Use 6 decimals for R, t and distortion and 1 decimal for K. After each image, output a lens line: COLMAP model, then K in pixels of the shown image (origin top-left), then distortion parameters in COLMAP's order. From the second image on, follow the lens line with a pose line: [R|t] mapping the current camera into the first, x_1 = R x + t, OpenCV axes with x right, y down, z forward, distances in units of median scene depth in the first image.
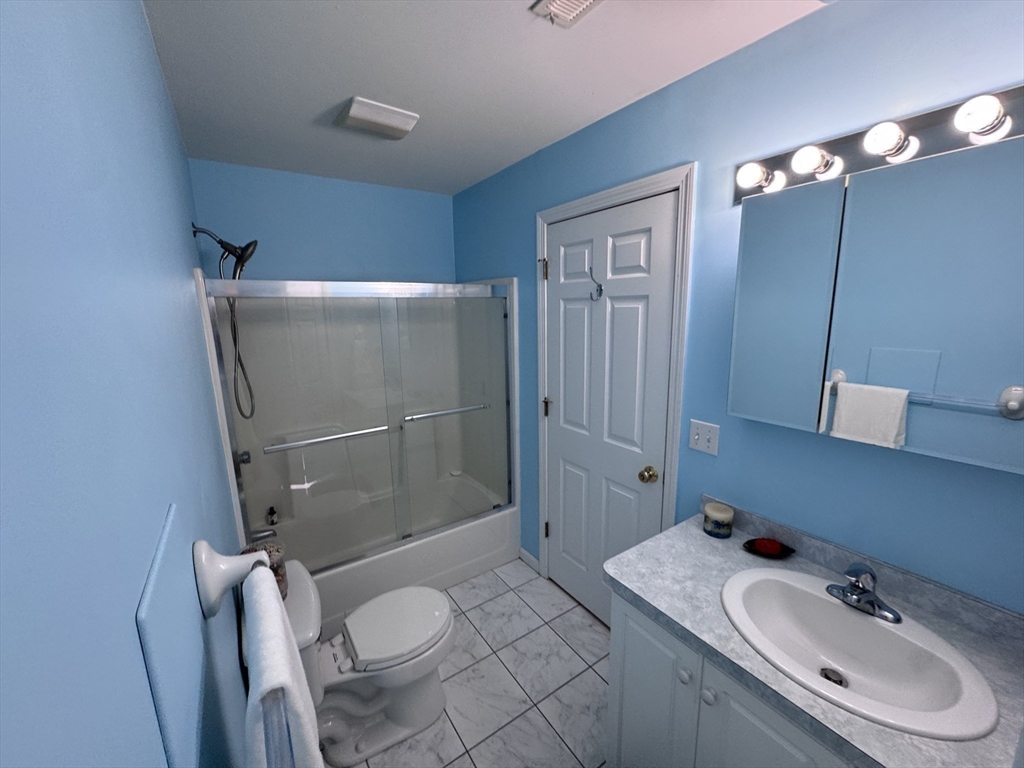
lens RADIAL K [[407.8, 0, 512.0], [0, 407.8, 384.0], [0, 0, 1]] dist [-0.001211, -0.000315]
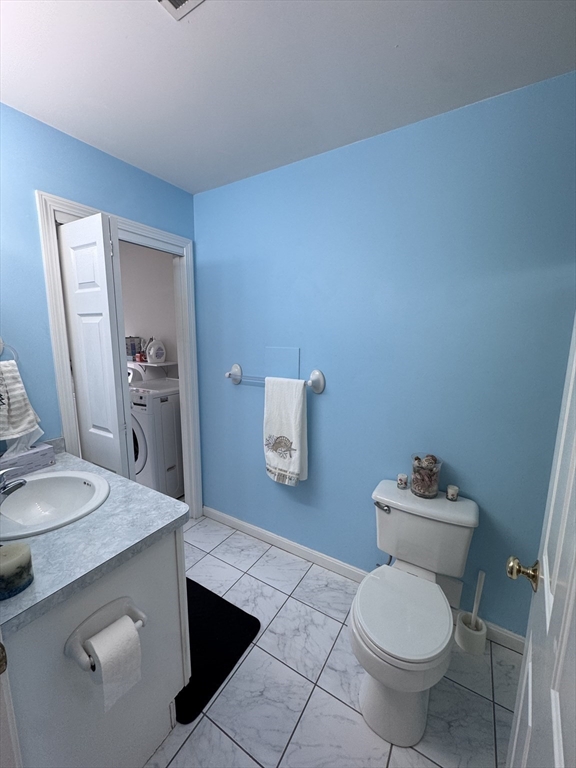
lens RADIAL K [[305.8, 0, 288.0], [0, 305.8, 384.0], [0, 0, 1]] dist [-0.001211, -0.000315]
pose [[-0.911913, 0.075101, -0.403453, 0.297266], [-0.067484, 0.942287, 0.327936, -0.190998], [0.404797, 0.326276, -0.854215, 1.772578]]
